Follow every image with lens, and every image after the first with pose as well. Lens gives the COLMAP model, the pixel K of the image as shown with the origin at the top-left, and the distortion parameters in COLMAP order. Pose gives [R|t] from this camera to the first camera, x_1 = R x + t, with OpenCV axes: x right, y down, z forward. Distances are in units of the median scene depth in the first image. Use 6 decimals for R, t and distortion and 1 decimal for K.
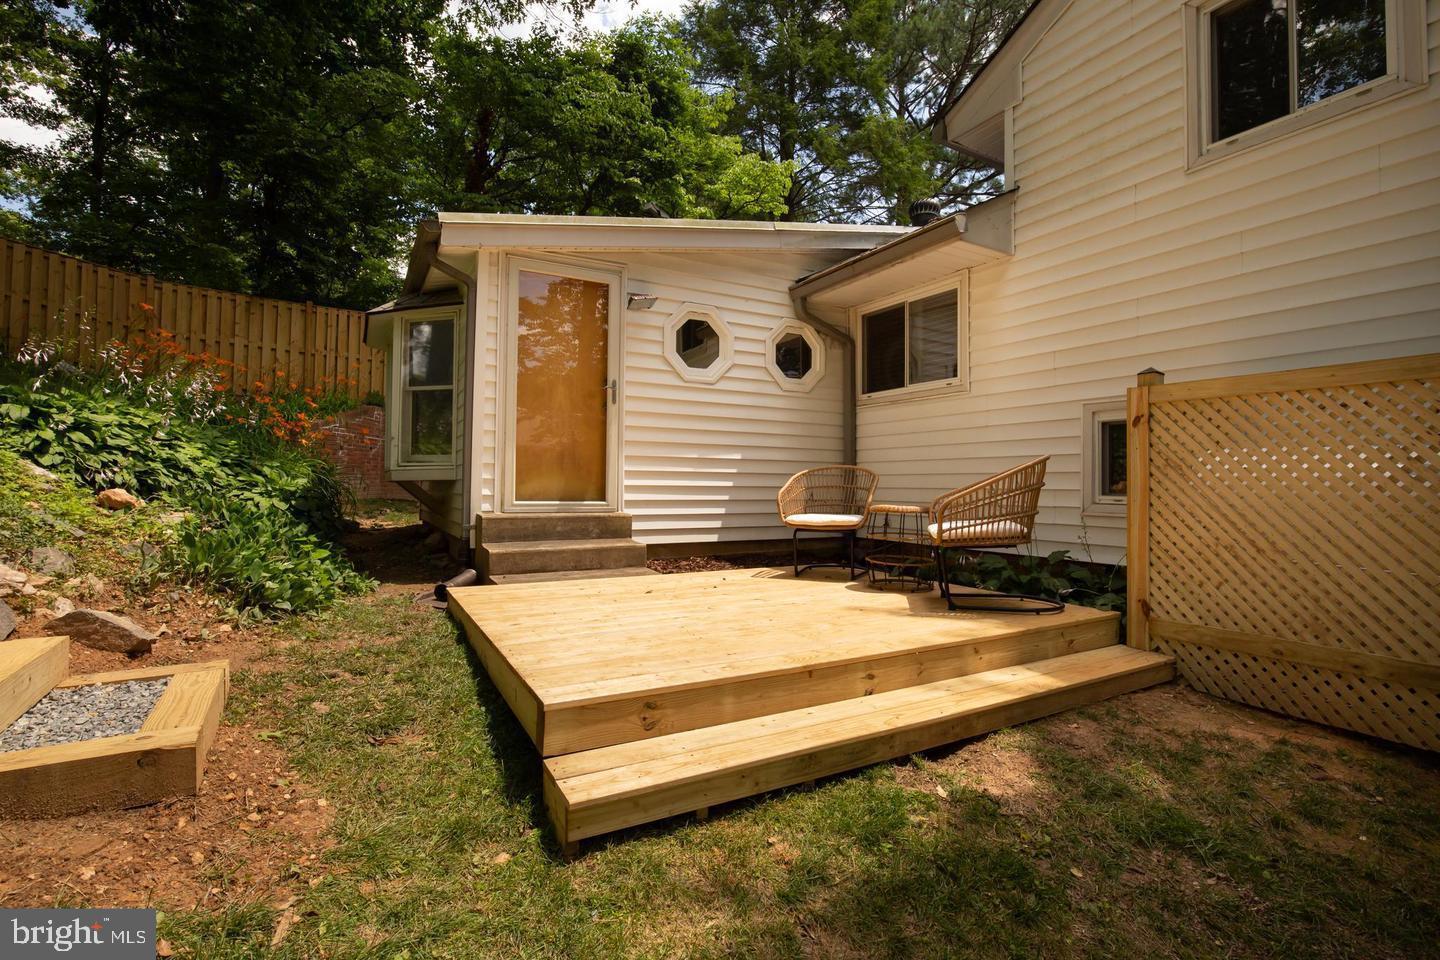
lens RADIAL K [[671.5, 0, 720.0], [0, 671.5, 480.0], [0, 0, 1]] dist [-0.002349, -0.000146]
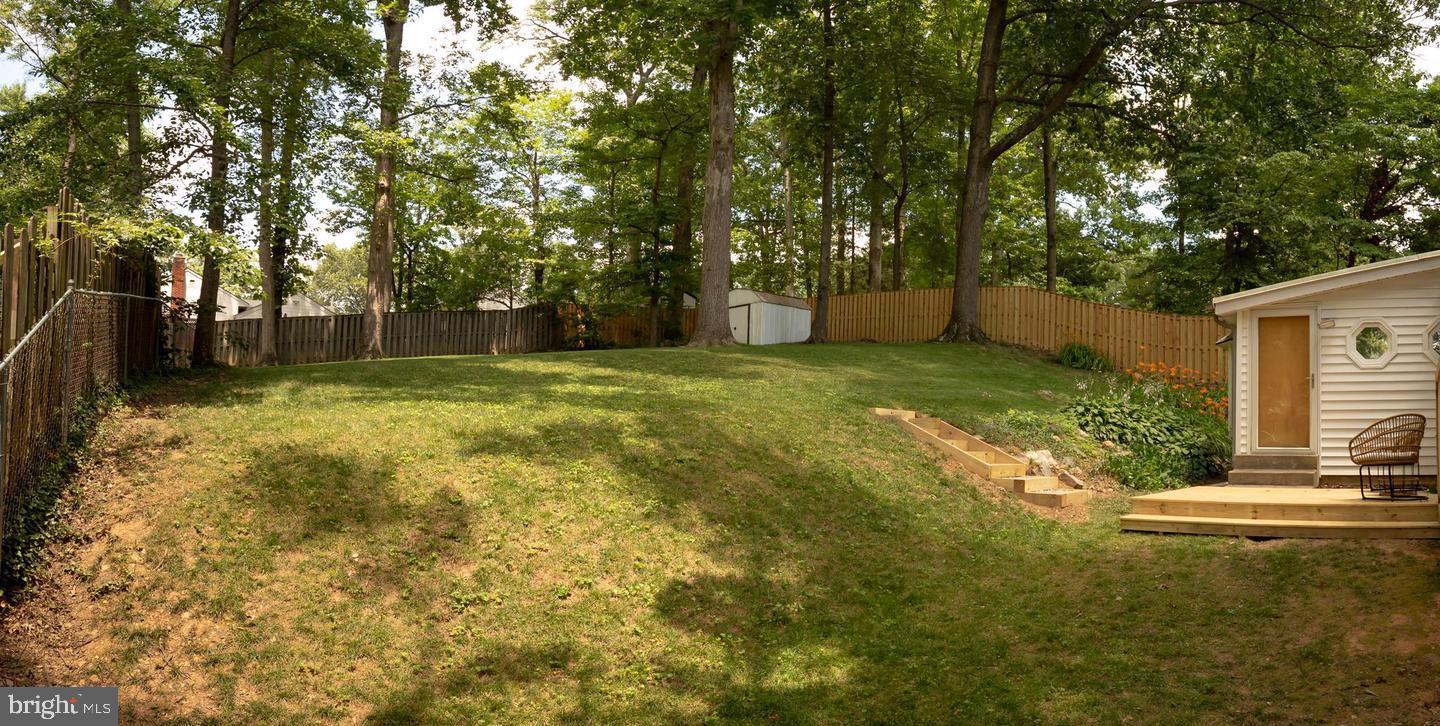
lens RADIAL K [[1902.0, 0, 720.0], [0, 1902.0, 363.0], [0, 0, 1]] dist [0.003492, 0.011934]
pose [[0.360059, -0.050693, -0.931551, 3.769325], [-0.005917, 0.998378, -0.056617, 0.099458], [0.932911, 0.025897, 0.359175, -2.077626]]
